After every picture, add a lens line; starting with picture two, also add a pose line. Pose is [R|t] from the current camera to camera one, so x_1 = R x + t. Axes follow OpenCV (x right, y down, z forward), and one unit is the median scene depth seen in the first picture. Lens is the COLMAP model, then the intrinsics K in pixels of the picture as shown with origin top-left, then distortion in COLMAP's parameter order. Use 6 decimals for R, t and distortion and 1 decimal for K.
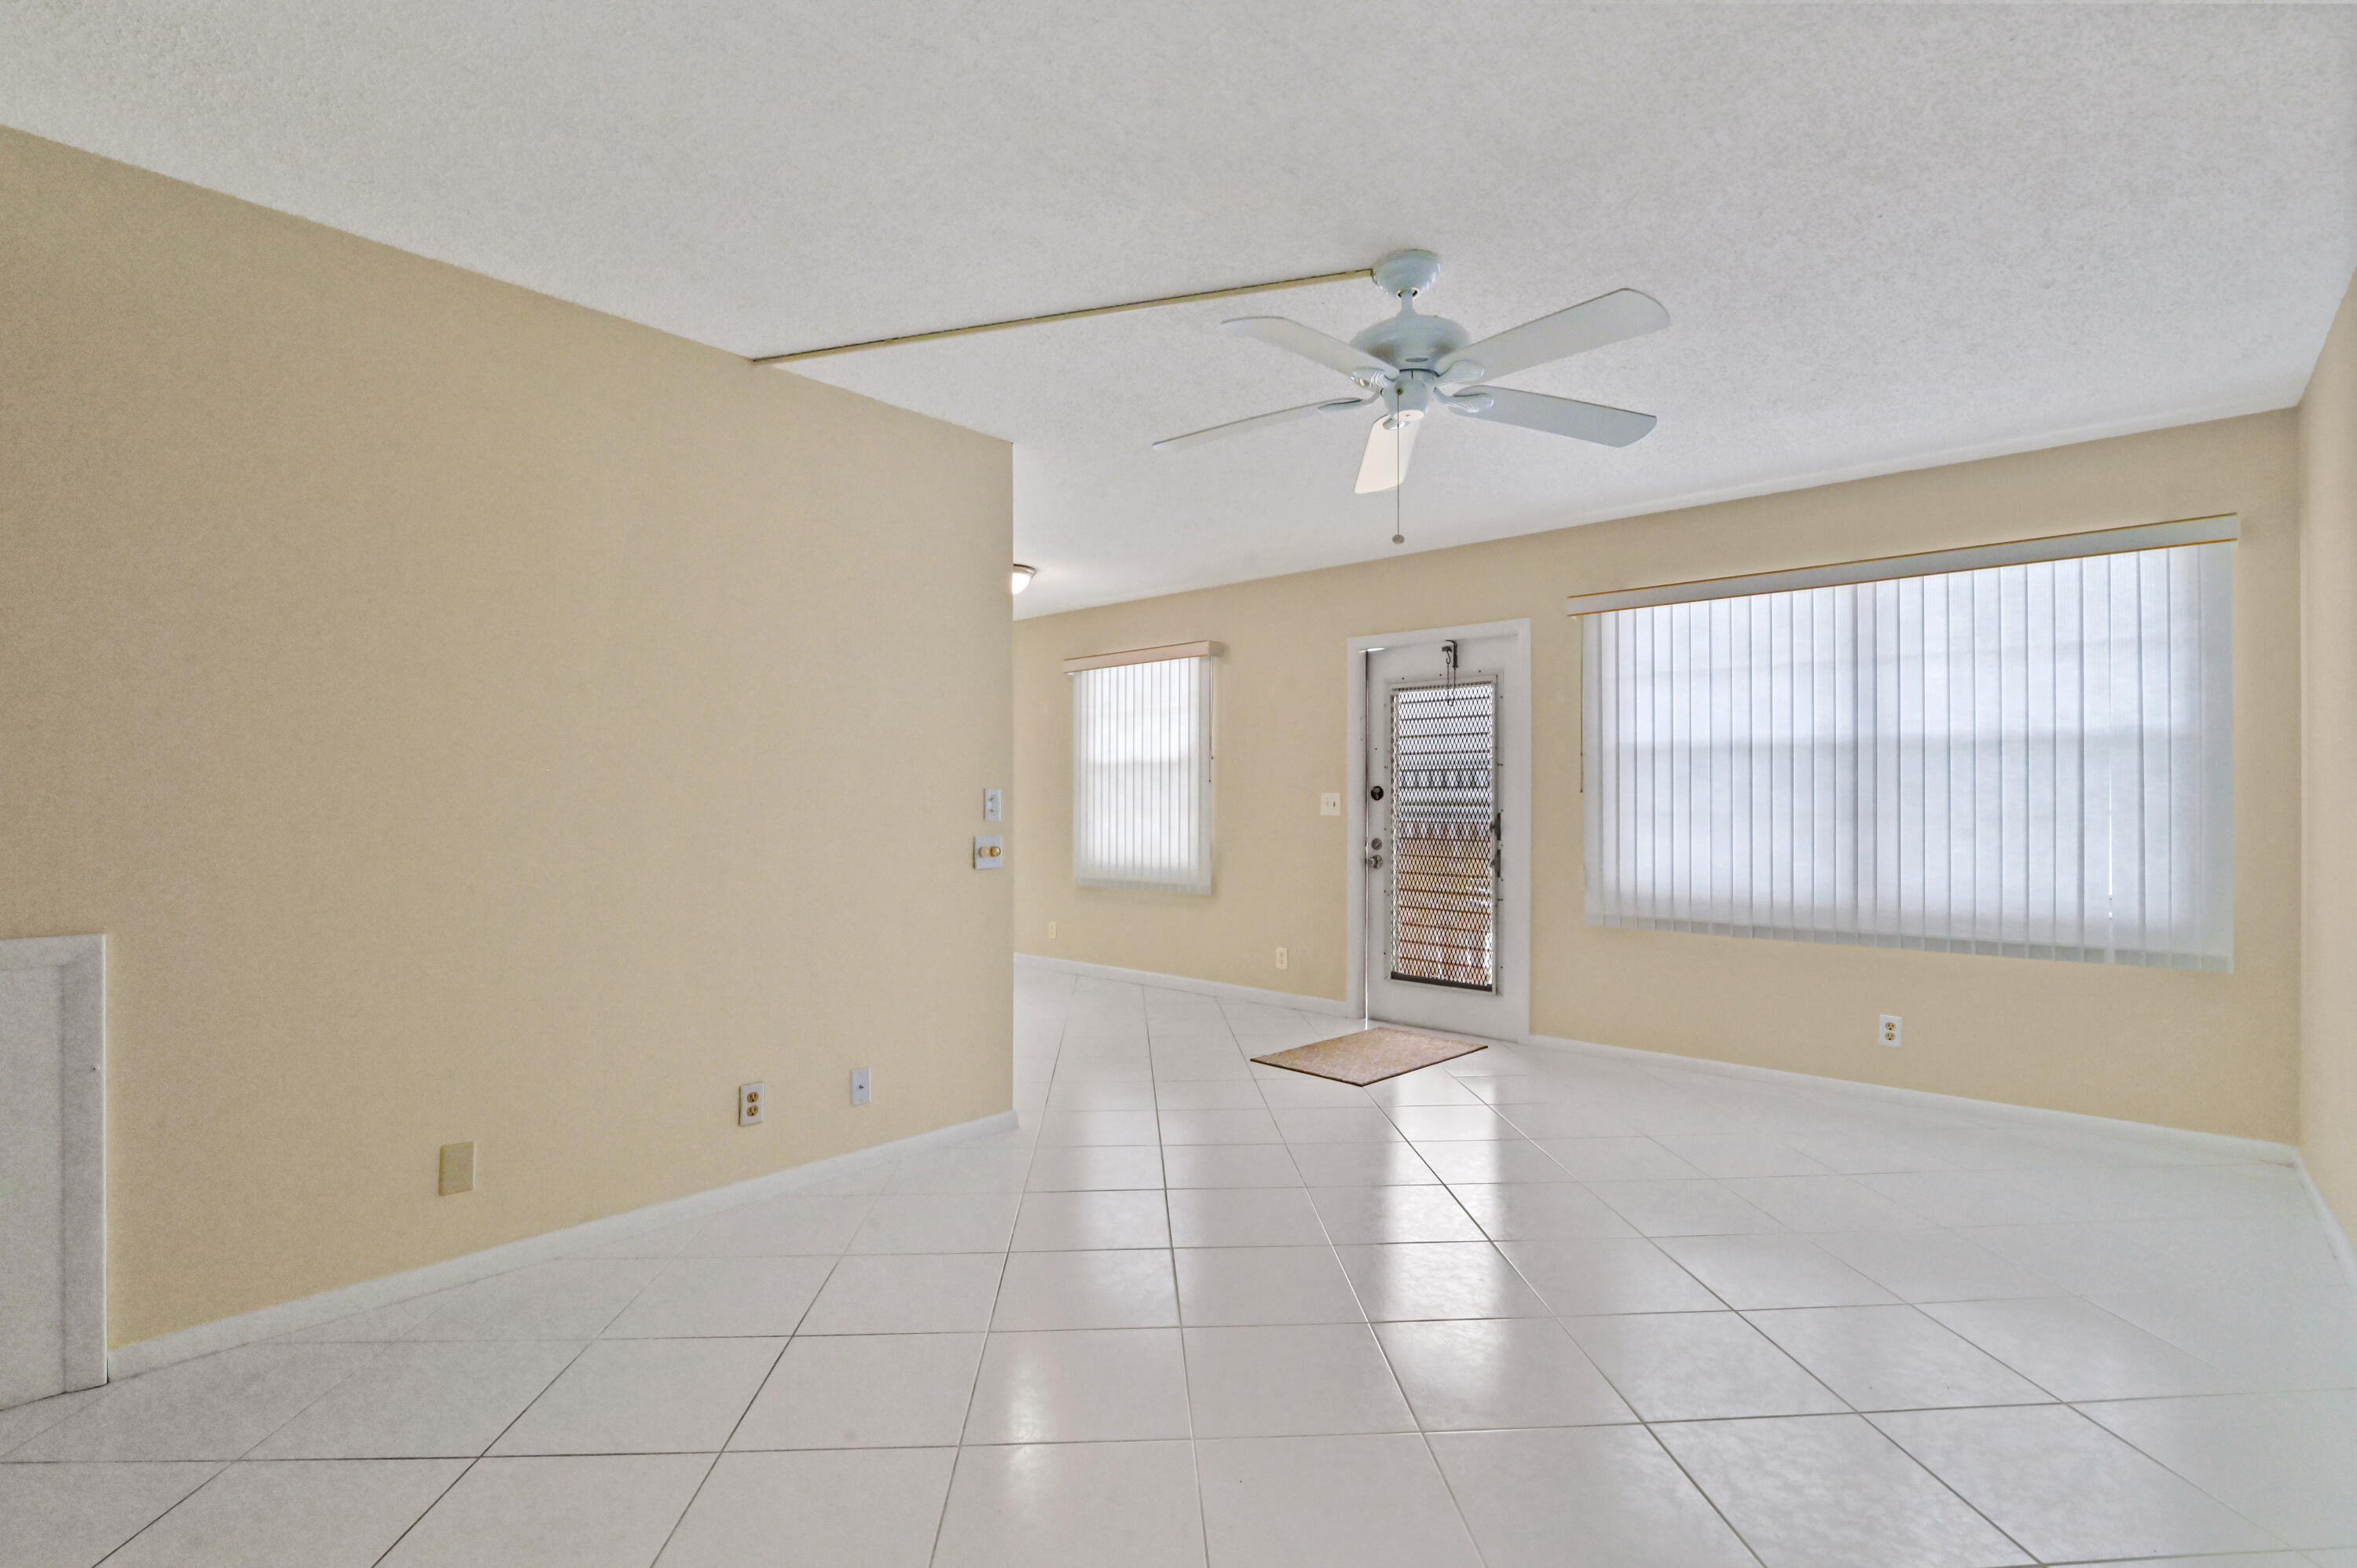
lens RADIAL K [[1084.3, 0, 1181.3], [0, 1084.3, 799.4], [0, 0, 1]] dist [-0.020540, 0.000264]
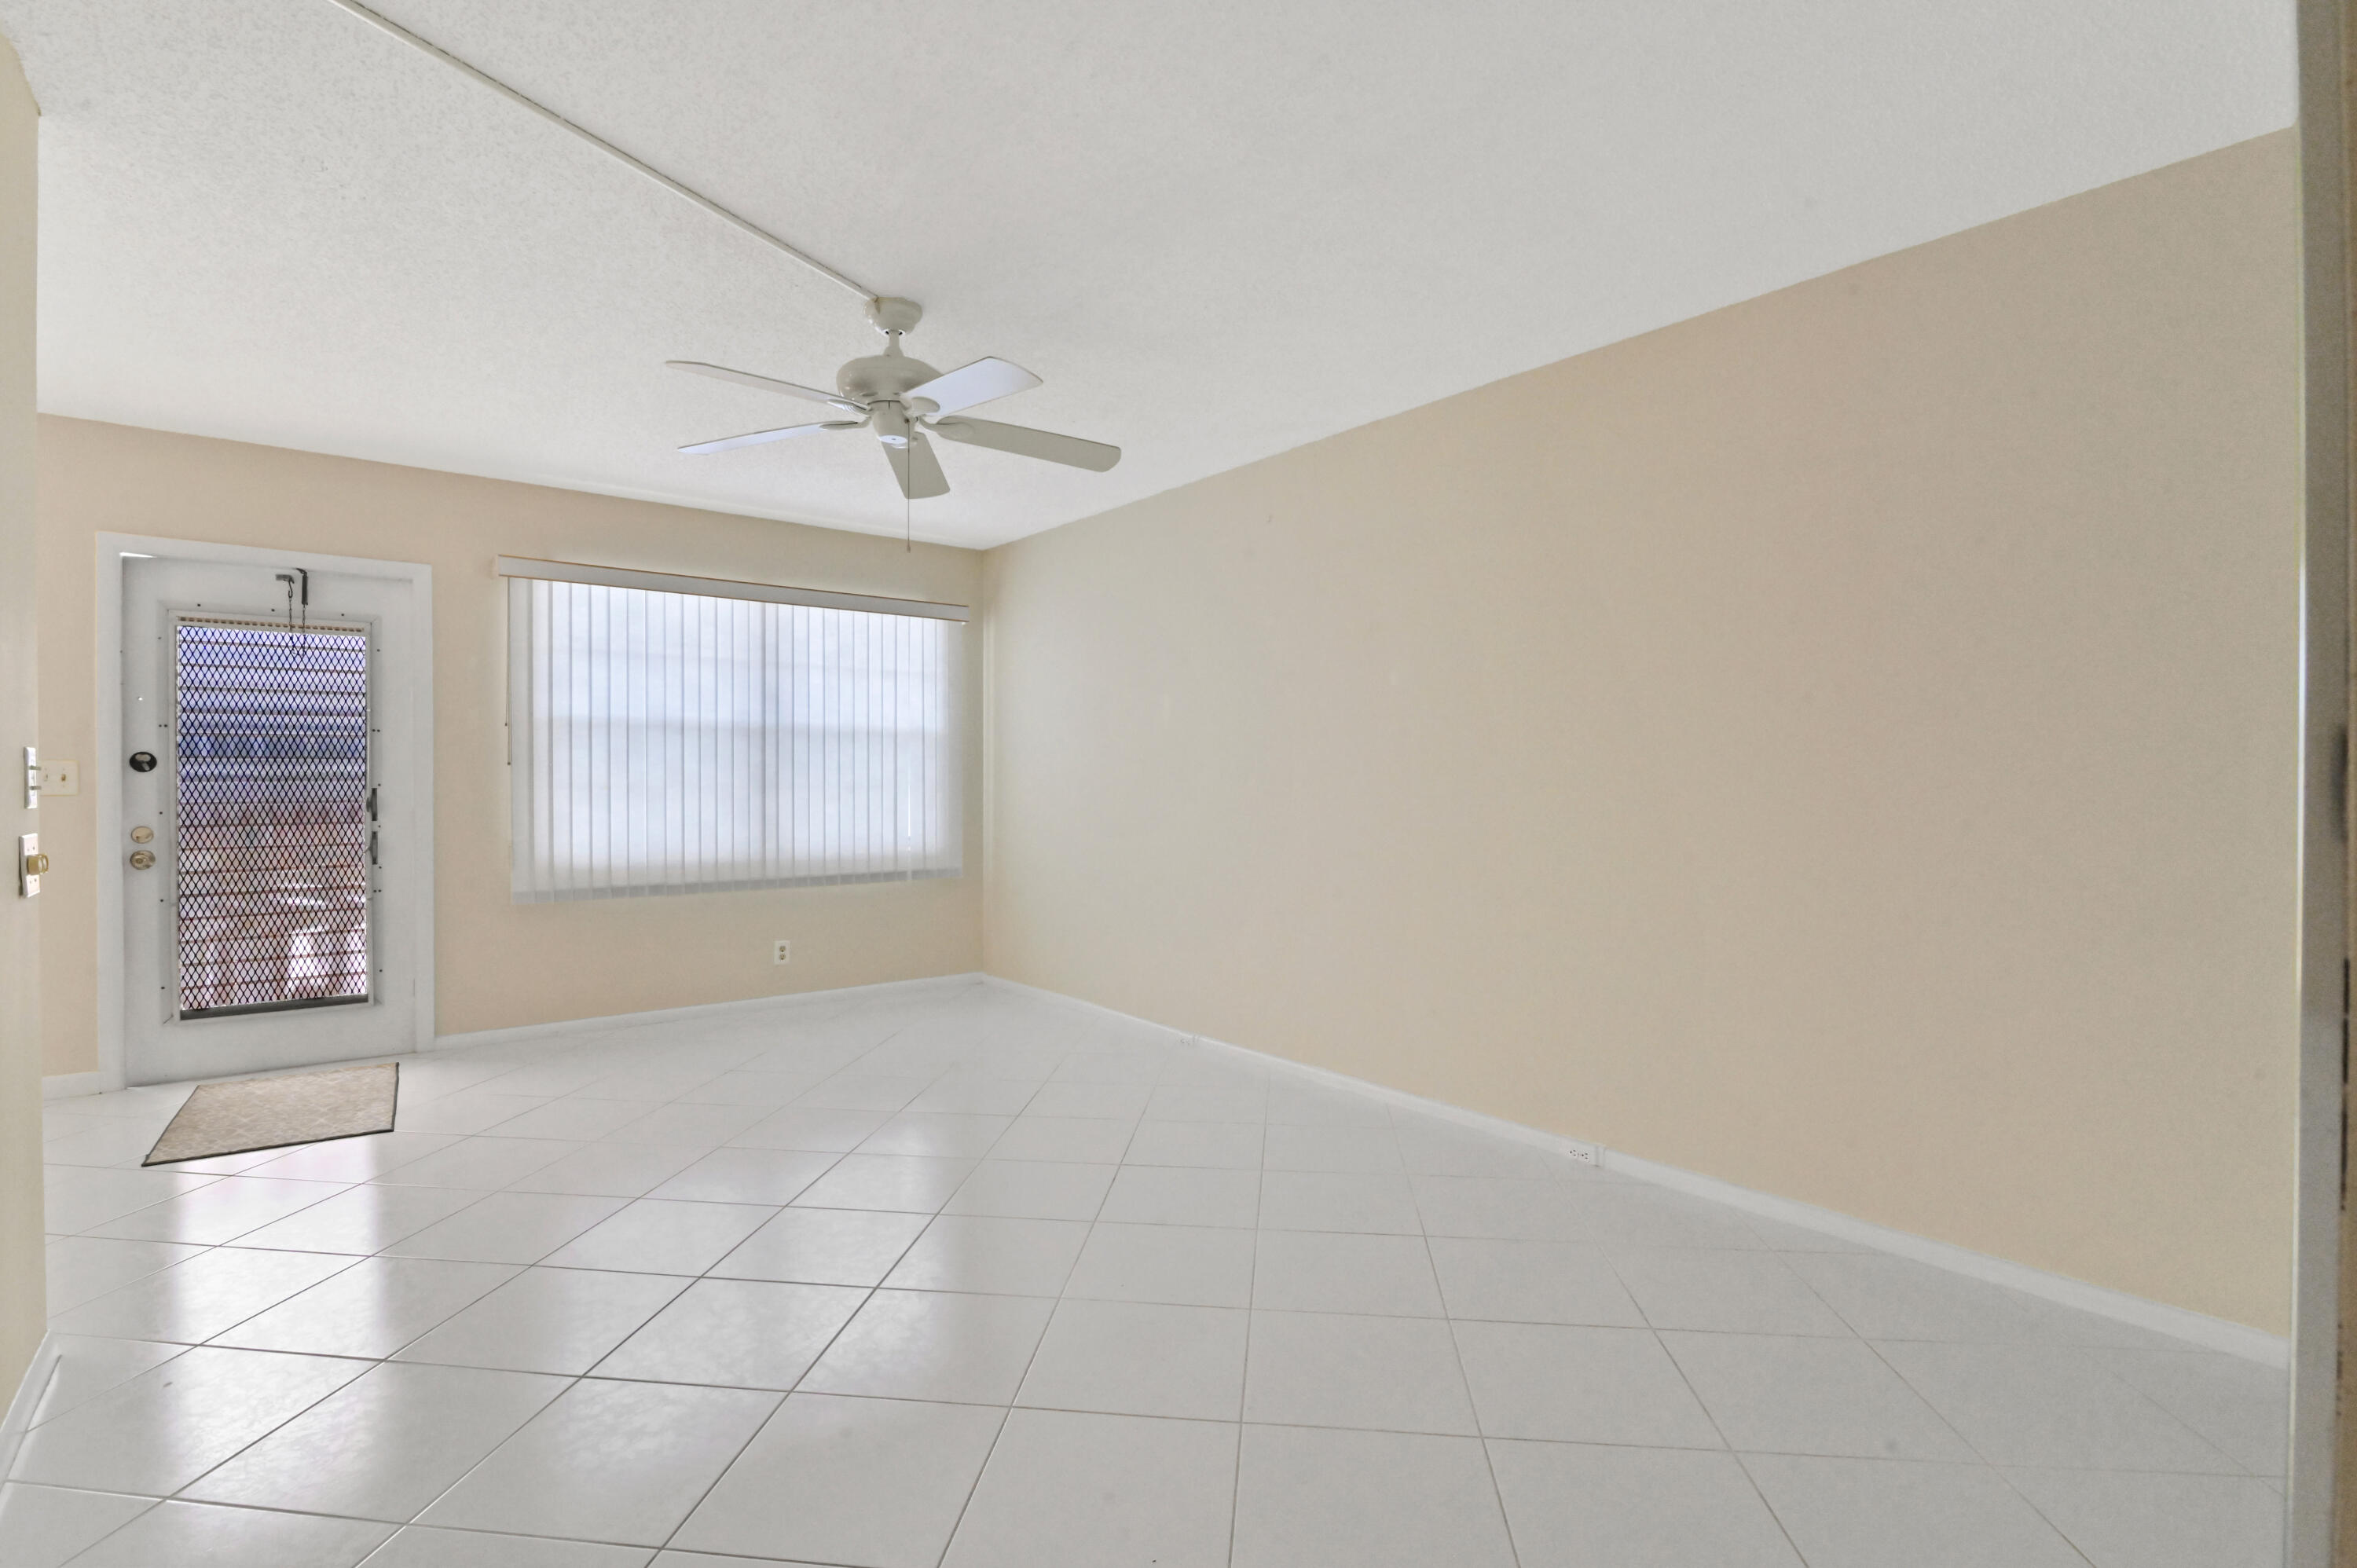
lens RADIAL K [[1094.1, 0, 1178.5], [0, 1094.1, 784.0], [0, 0, 1]] dist [-0.003885, -0.000618]
pose [[0.167750, -0.003682, 0.985823, -0.522695], [-0.002065, 0.999990, 0.004086, 0.005855], [-0.985827, -0.002721, 0.167741, 0.291478]]
